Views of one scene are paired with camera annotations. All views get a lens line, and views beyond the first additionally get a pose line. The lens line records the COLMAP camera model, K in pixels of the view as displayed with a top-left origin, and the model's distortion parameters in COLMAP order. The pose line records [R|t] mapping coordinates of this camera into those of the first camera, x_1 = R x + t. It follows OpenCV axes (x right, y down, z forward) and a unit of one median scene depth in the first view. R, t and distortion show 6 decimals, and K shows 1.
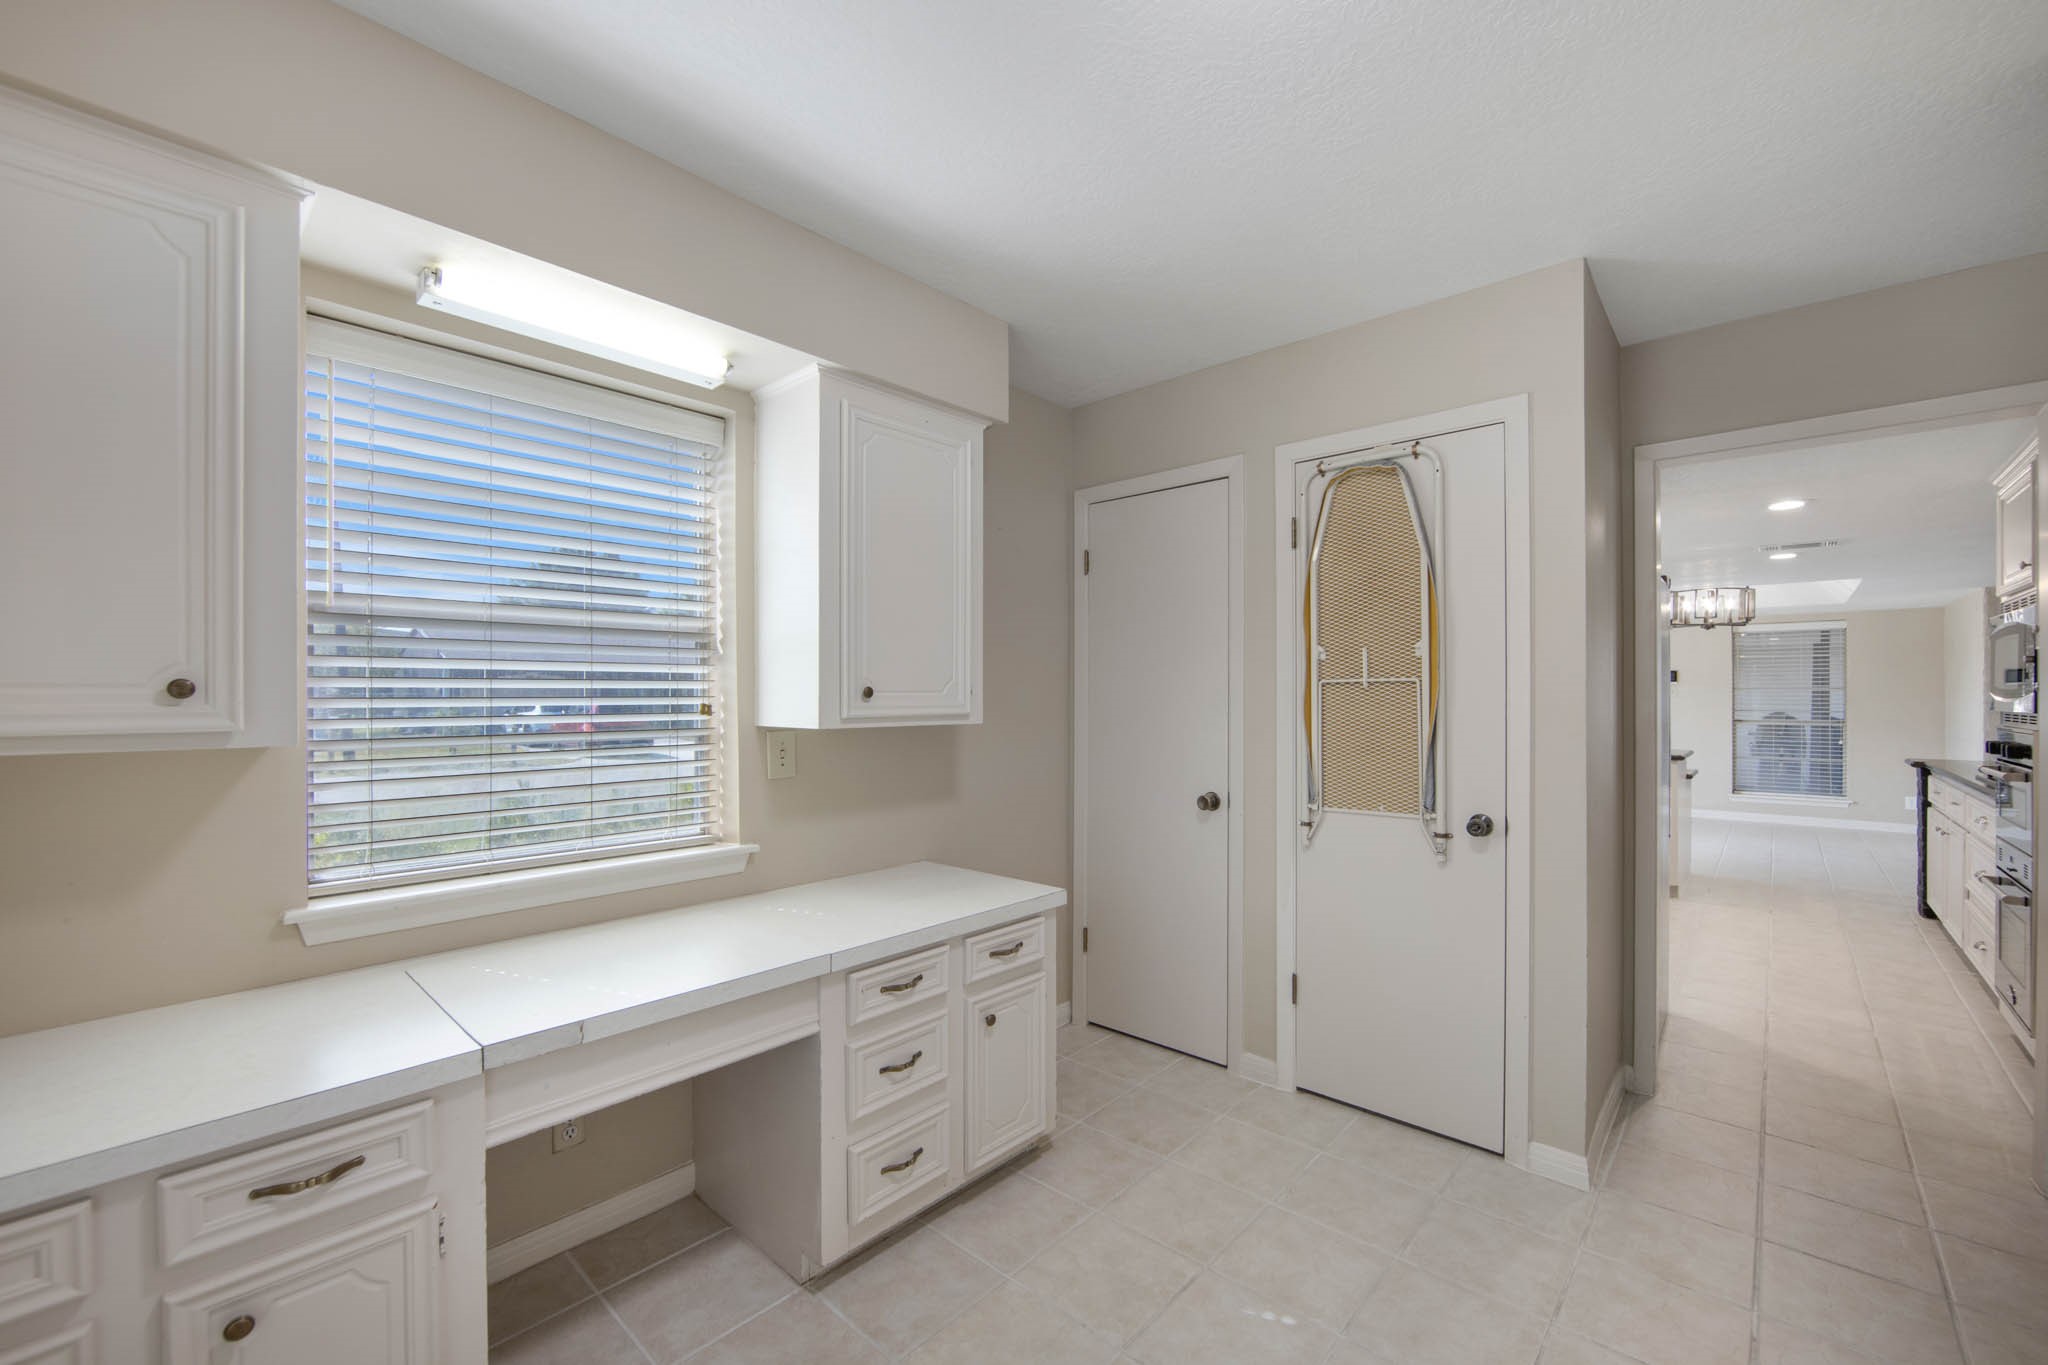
lens RADIAL K [[825.9, 0, 1048.7], [0, 825.9, 700.5], [0, 0, 1]] dist [-0.001543, -0.000076]
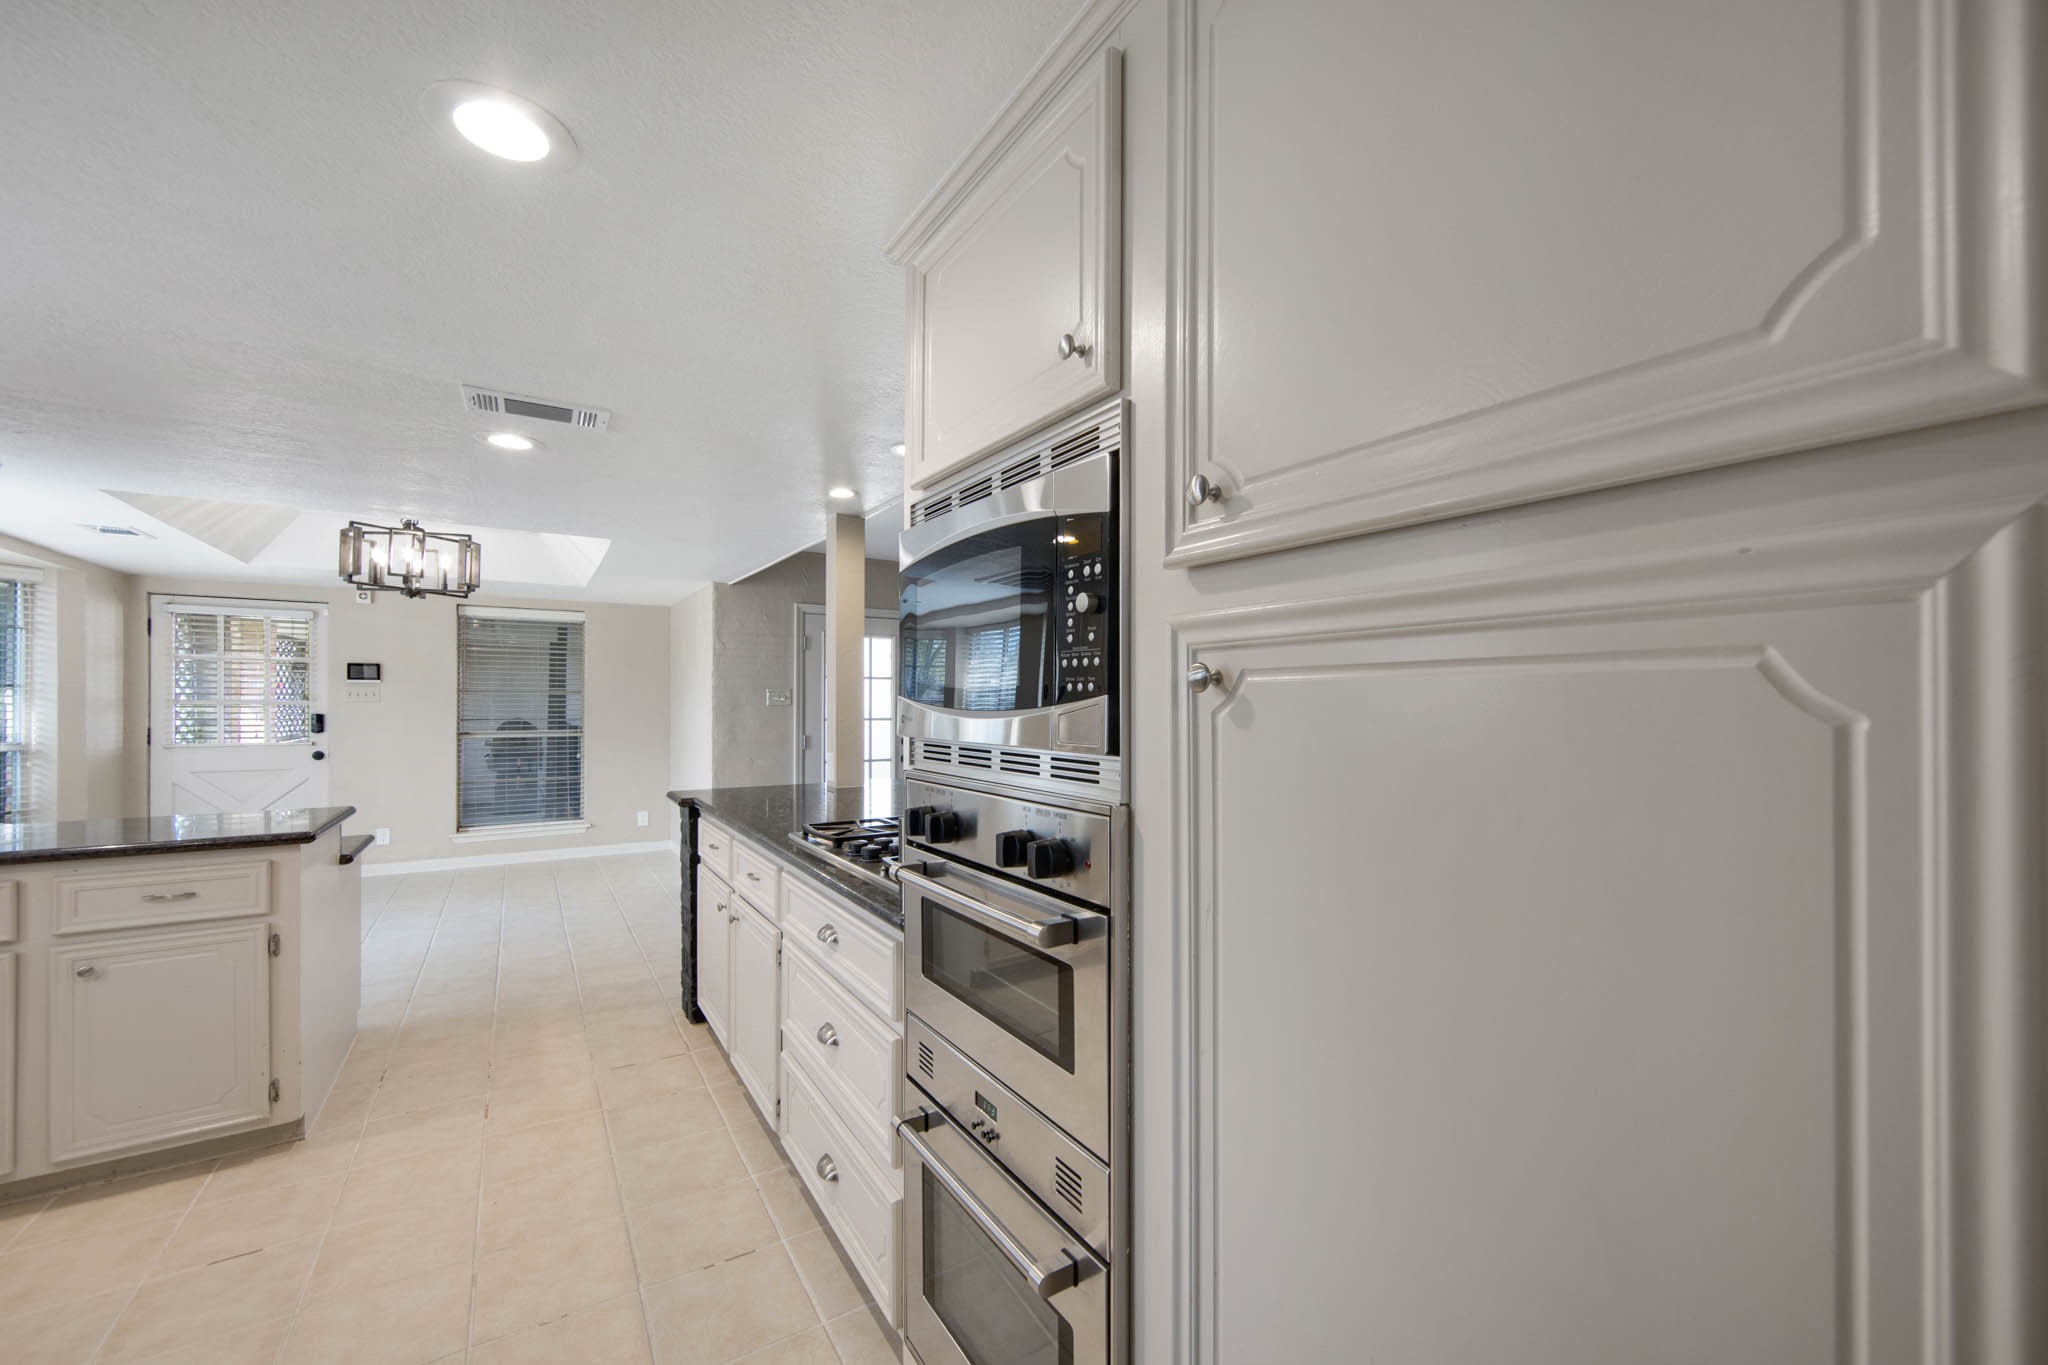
lens RADIAL K [[825.9, 0, 1048.7], [0, 825.9, 700.5], [0, 0, 1]] dist [-0.001543, -0.000076]
pose [[0.273518, 0.003378, 0.961861, 0.474755], [0.000616, 0.999993, -0.003687, -0.004161], [-0.961867, 0.001601, 0.273514, 0.519589]]
